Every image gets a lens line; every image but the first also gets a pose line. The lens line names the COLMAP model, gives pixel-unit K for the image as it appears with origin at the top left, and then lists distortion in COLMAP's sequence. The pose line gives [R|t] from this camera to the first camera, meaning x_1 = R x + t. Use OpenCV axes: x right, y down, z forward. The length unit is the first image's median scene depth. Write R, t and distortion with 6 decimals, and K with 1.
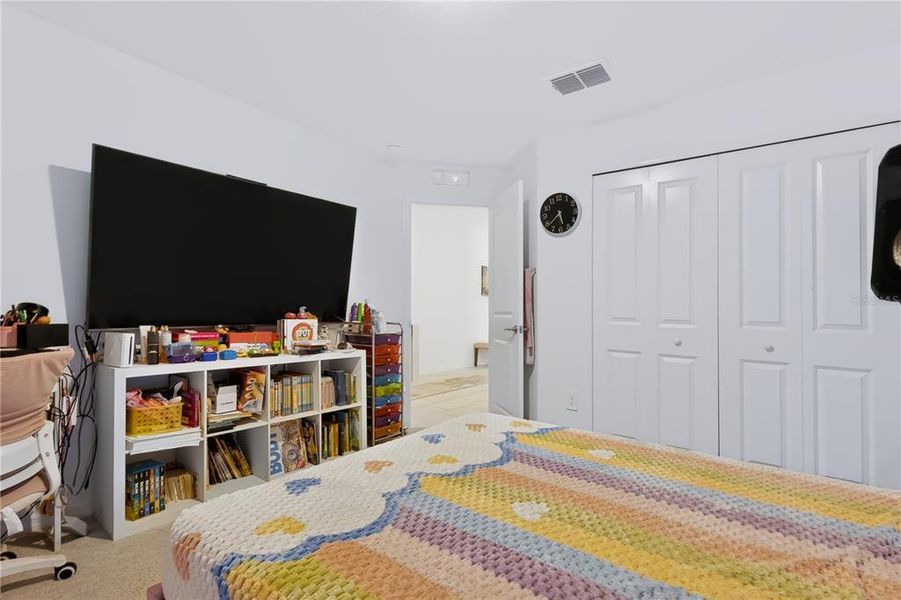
lens RADIAL K [[417.5, 0, 453.2], [0, 417.5, 295.0], [0, 0, 1]] dist [0.001925, 0.001021]
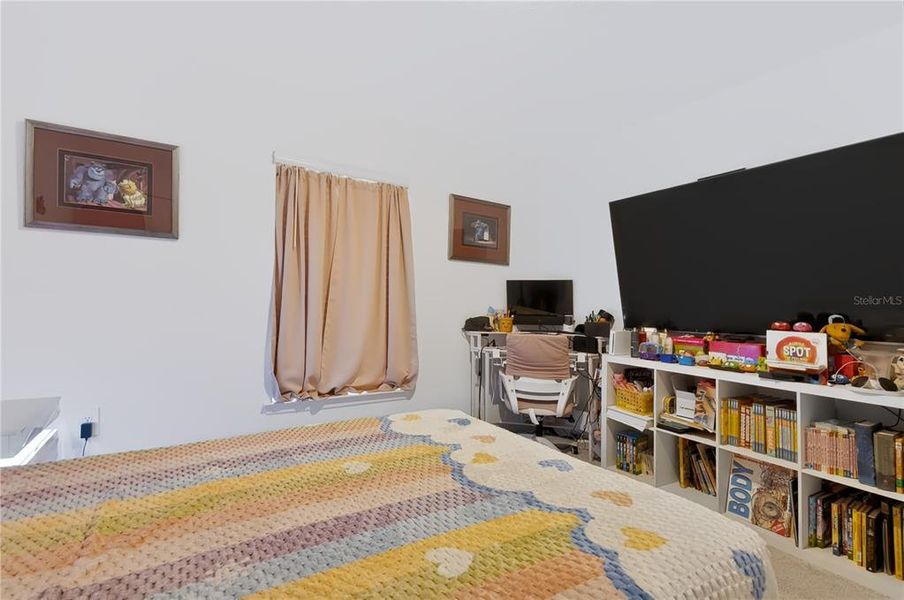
lens RADIAL K [[418.9, 0, 454.6], [0, 418.9, 308.1], [0, 0, 1]] dist [0.001925, 0.001021]
pose [[-0.330841, -0.019626, -0.943482, 0.596728], [-0.001120, 0.999791, -0.020404, 0.038768], [0.943686, -0.005694, -0.330794, 0.806017]]
